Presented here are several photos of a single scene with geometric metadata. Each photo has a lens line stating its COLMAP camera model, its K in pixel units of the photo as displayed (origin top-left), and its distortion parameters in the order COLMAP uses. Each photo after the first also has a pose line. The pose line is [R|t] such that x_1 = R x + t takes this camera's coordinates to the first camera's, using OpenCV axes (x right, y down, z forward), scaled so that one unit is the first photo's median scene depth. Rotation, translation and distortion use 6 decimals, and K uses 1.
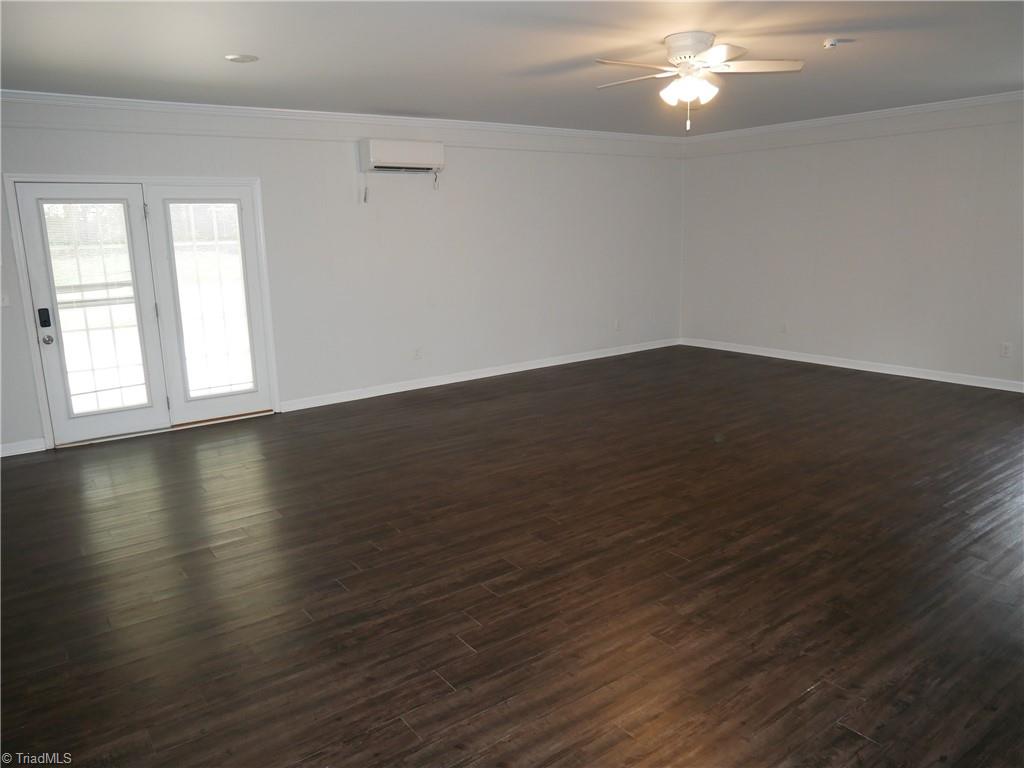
lens RADIAL K [[724.6, 0, 510.3], [0, 724.6, 385.8], [0, 0, 1]] dist [-0.041617, 0.014741]
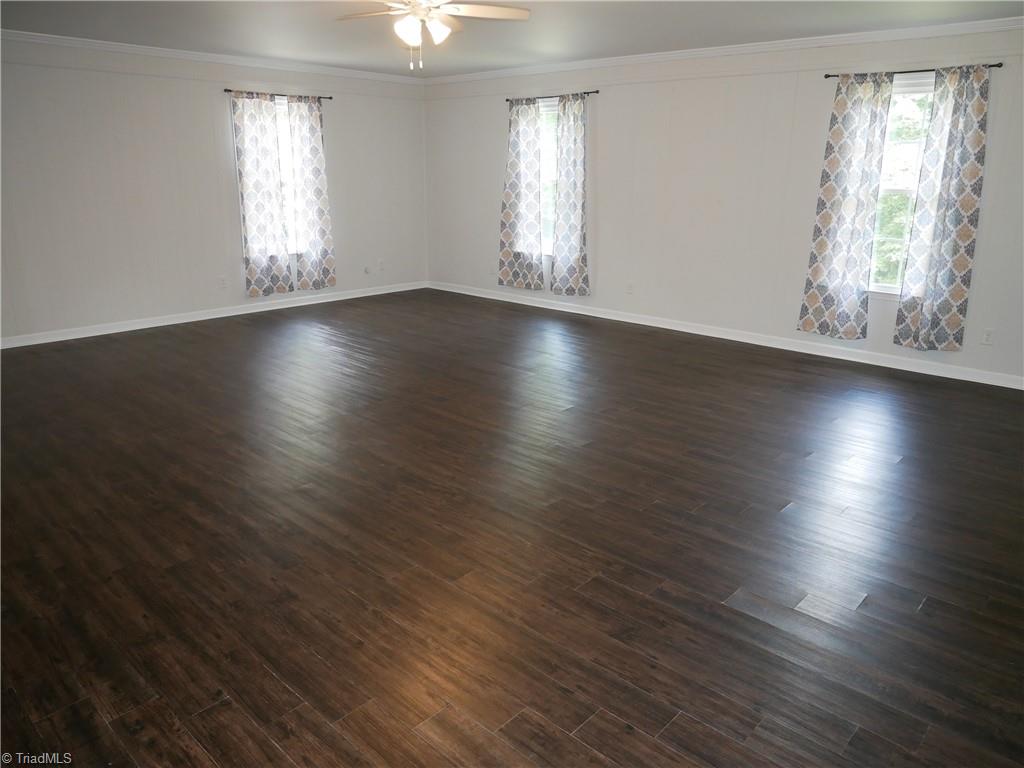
lens RADIAL K [[724.6, 0, 510.5], [0, 724.6, 383.2], [0, 0, 1]] dist [-0.041617, 0.014741]
pose [[-0.180462, -0.256824, 0.949460, -1.021588], [0.194395, 0.936955, 0.290390, -0.264532], [-0.964181, 0.236974, -0.119160, 1.321207]]
